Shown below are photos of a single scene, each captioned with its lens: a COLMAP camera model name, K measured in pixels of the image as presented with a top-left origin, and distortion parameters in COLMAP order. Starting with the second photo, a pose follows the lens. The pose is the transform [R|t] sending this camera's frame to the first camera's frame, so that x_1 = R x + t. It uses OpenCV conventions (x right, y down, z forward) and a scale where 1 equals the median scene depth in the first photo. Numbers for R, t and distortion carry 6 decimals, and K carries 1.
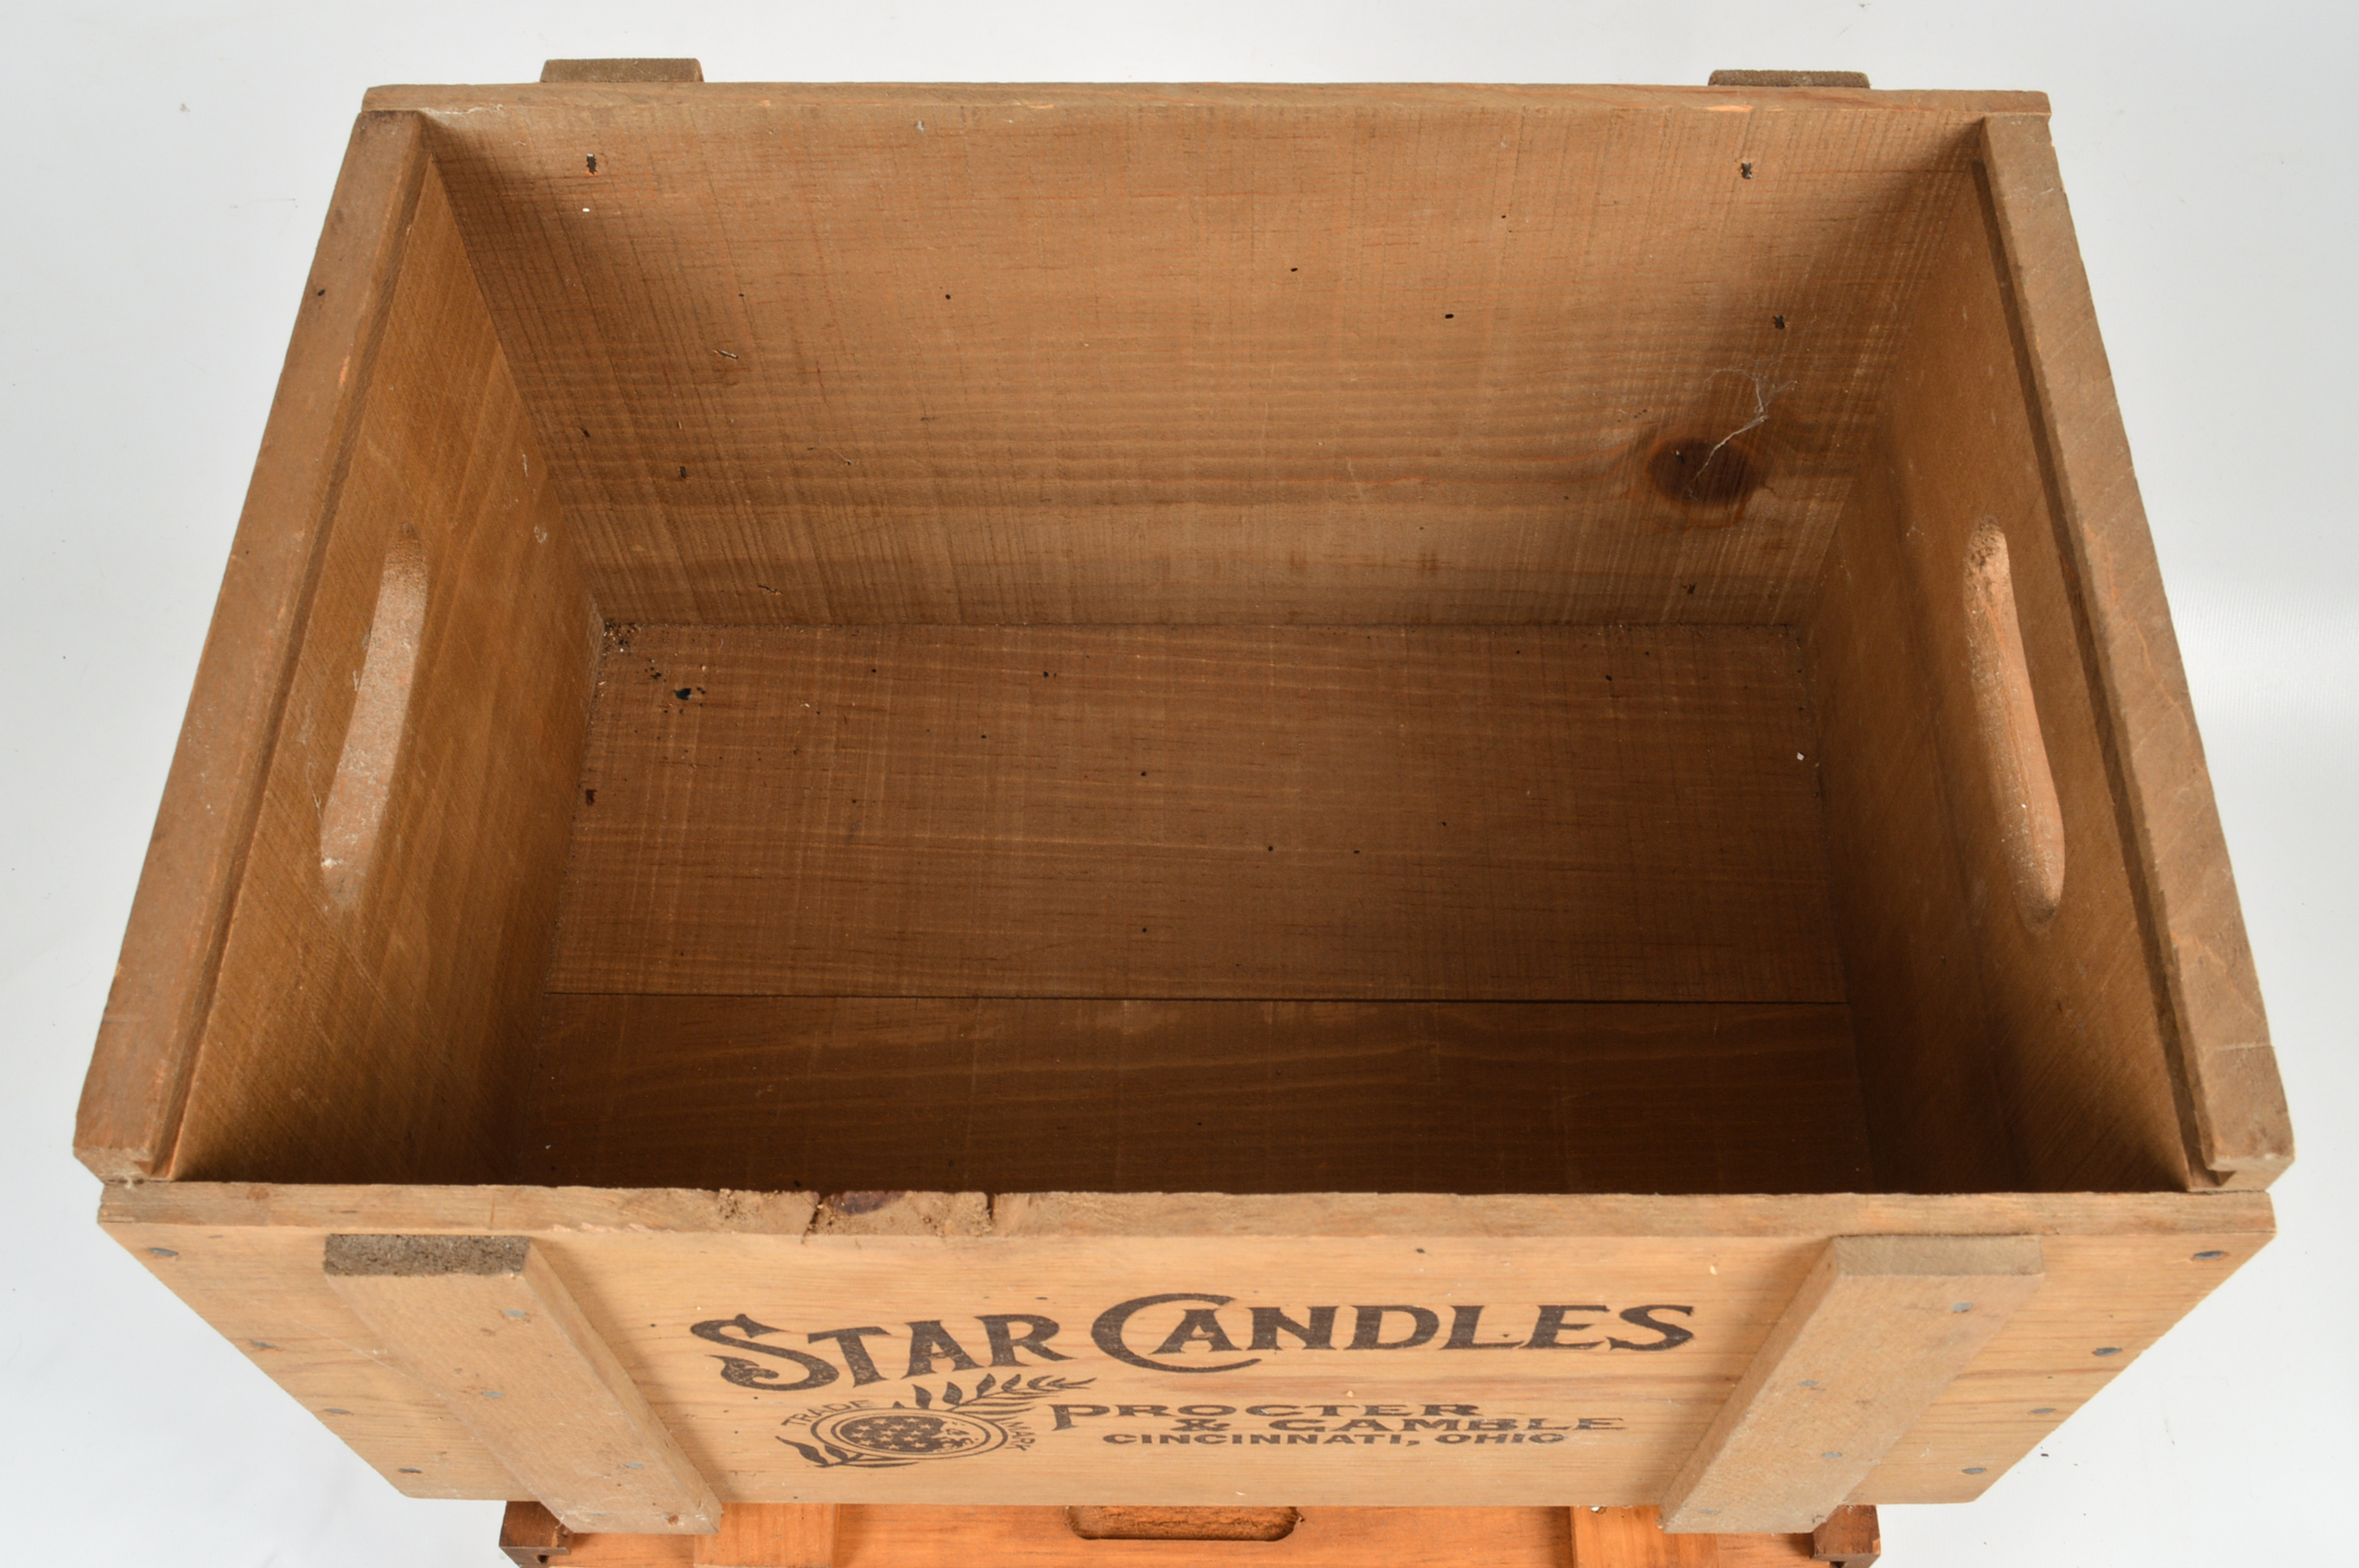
lens RADIAL K [[2352.1, 0, 1190.9], [0, 2352.1, 786.8], [0, 0, 1]] dist [-0.071346, -0.002795]
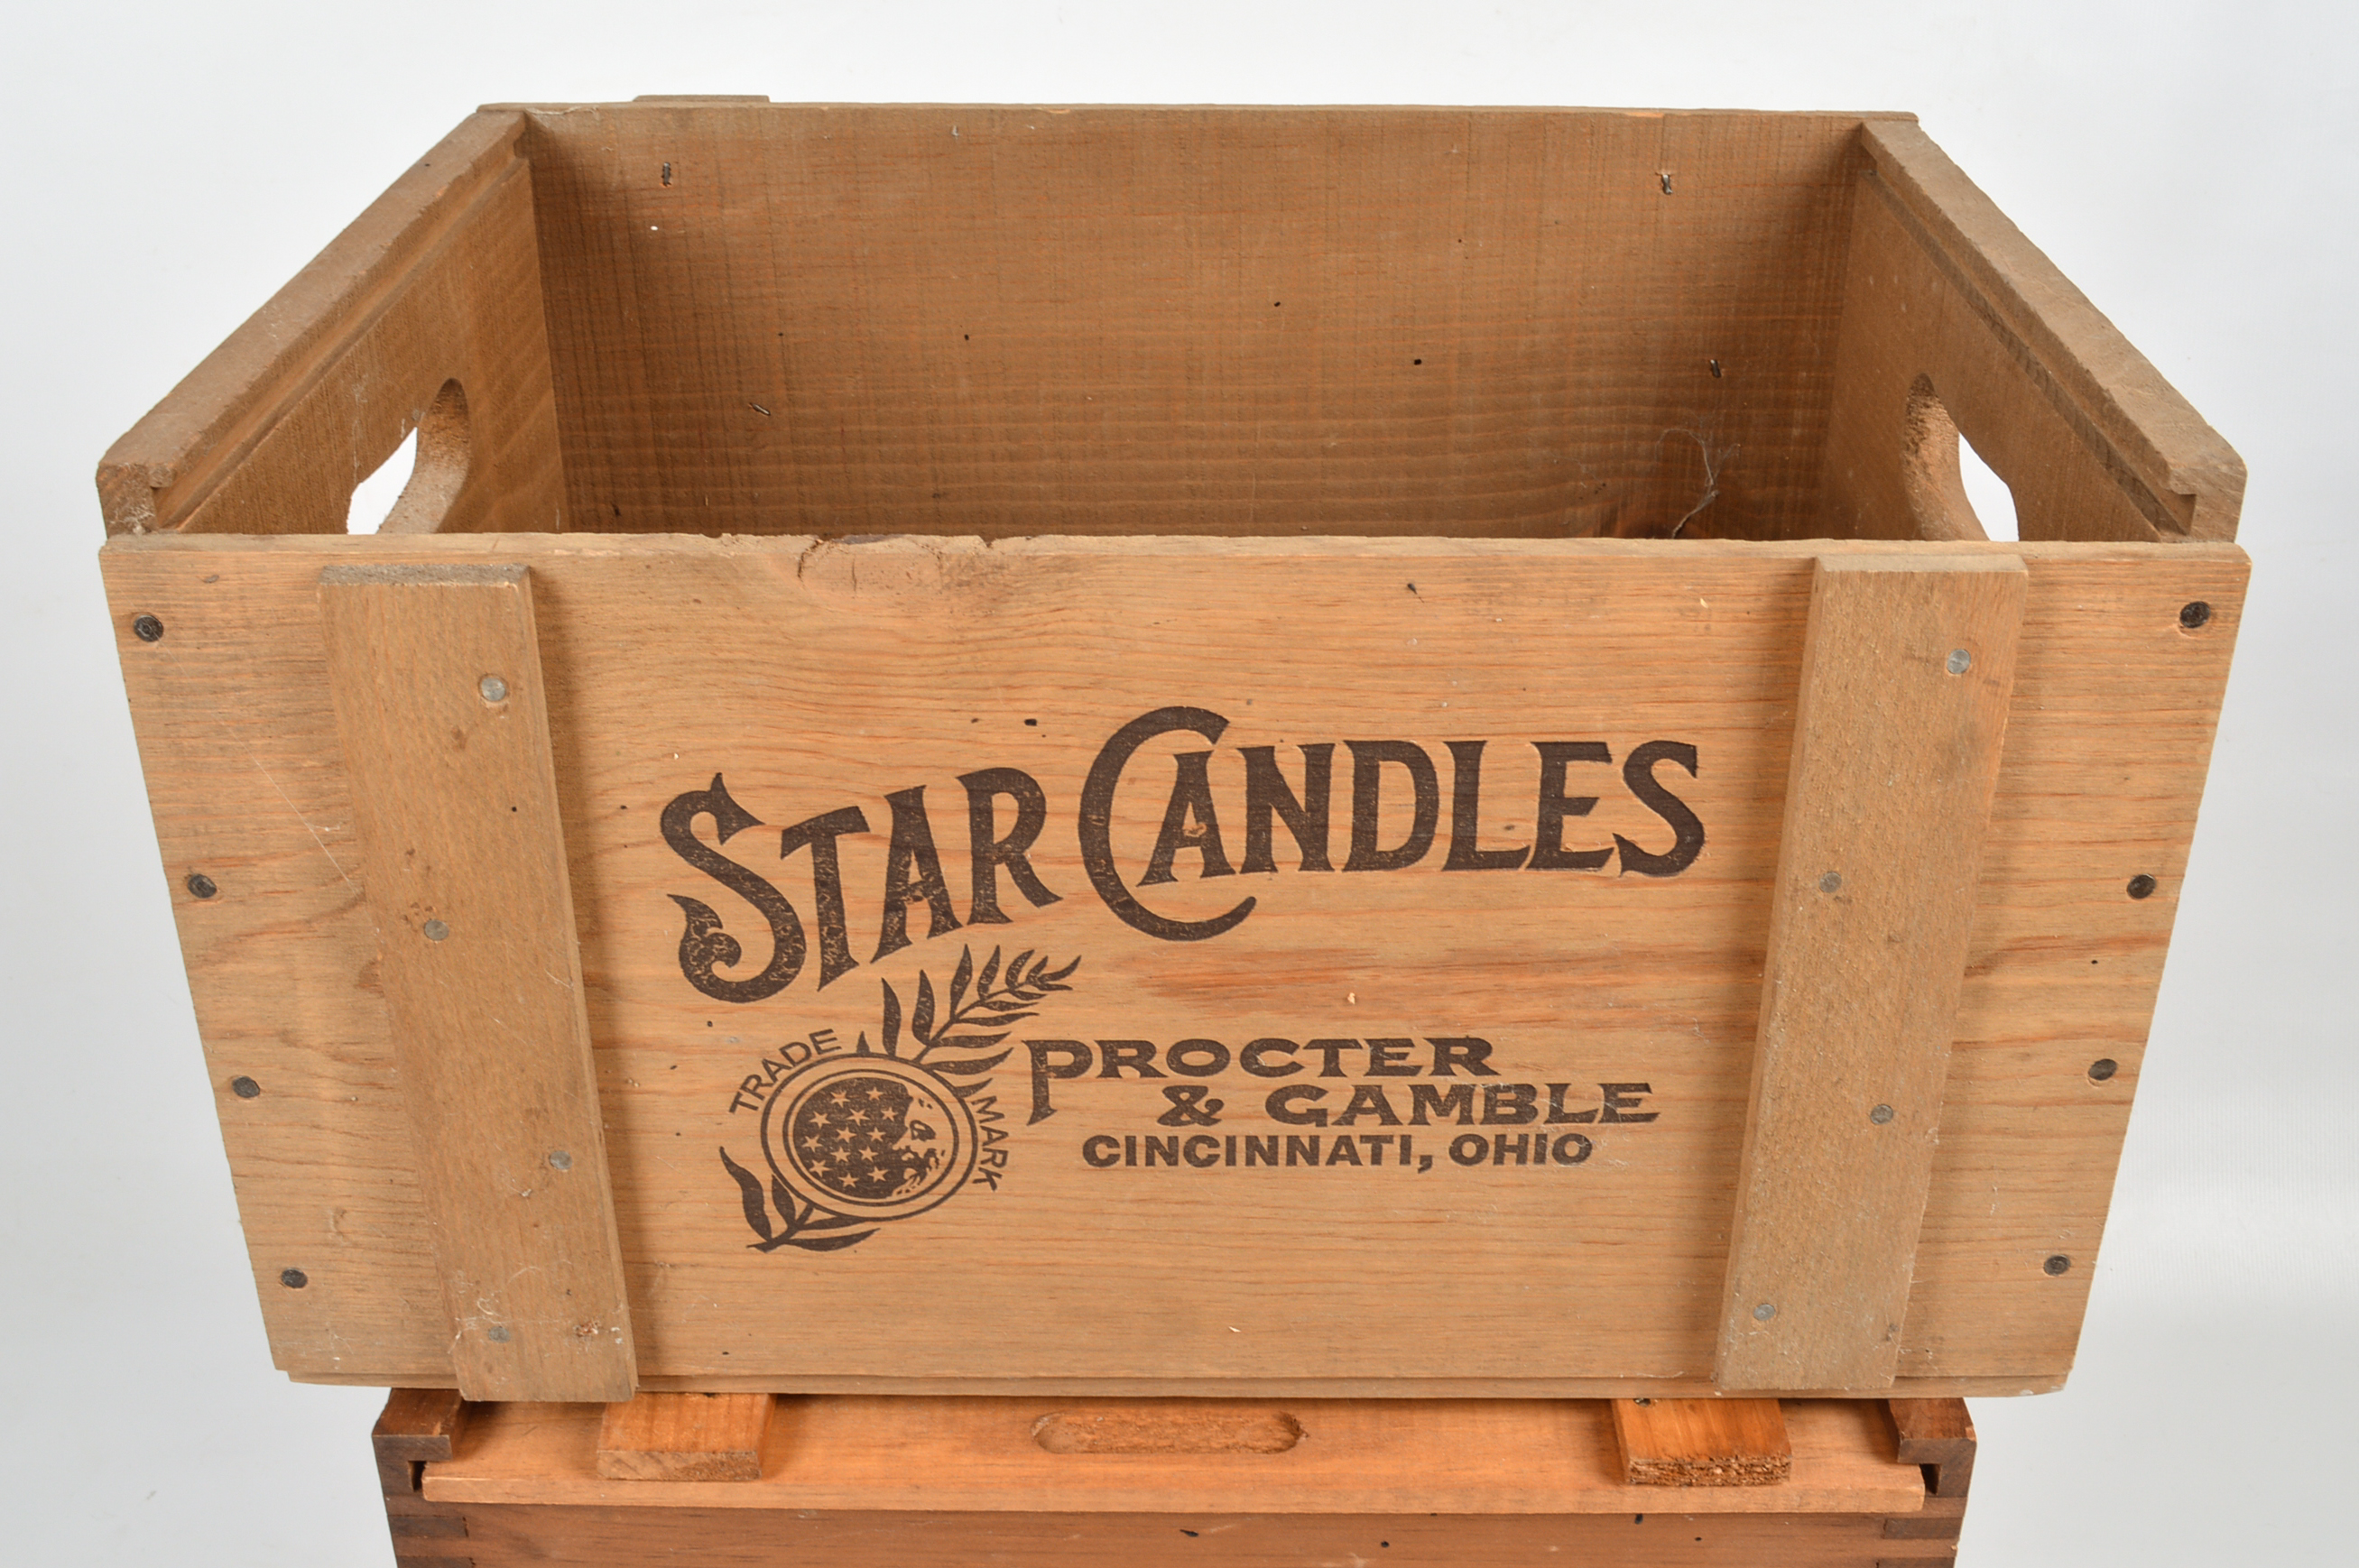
lens RADIAL K [[2528.7, 0, 1217.2], [0, 2528.7, 775.8], [0, 0, 1]] dist [-0.068970, -0.011201]
pose [[0.999870, 0.006929, 0.014538, -0.000681], [0.001496, 0.858826, -0.512265, 0.576996], [-0.016035, 0.512220, 0.858705, 0.075648]]
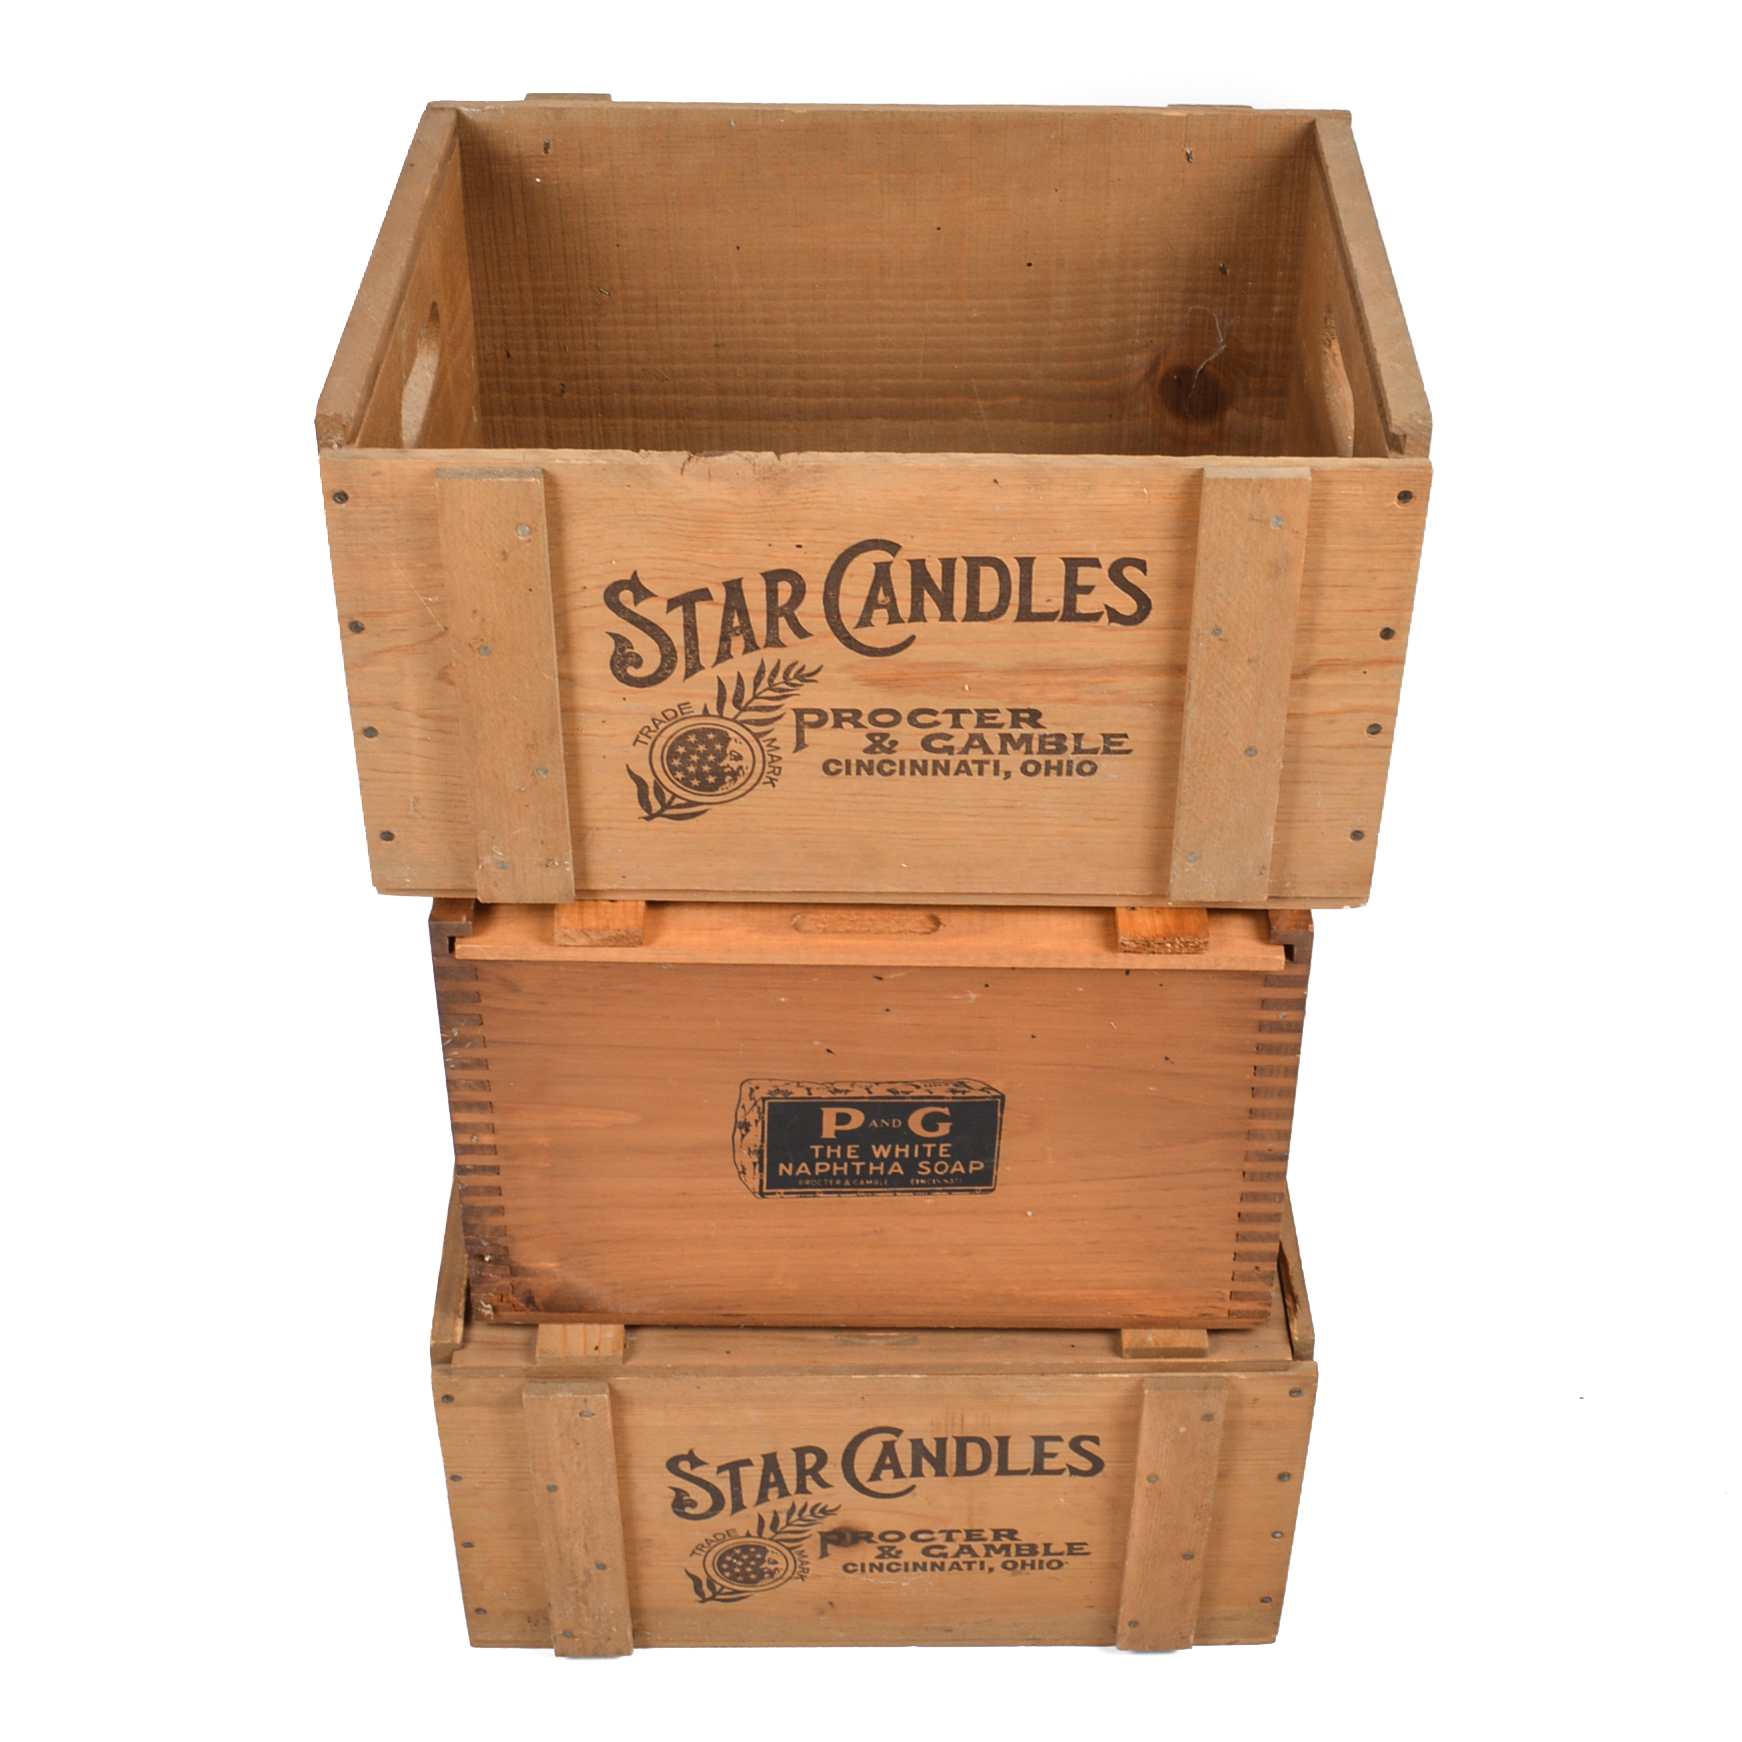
lens RADIAL K [[2827.4, 0, 867.3], [0, 2827.4, 838.6], [0, 0, 1]] dist [-0.062252, 0.015347]
pose [[0.999928, 0.011795, 0.002311, -0.008196], [-0.010178, 0.933206, -0.359196, 0.929685], [-0.006393, 0.359147, 0.933259, -0.770926]]
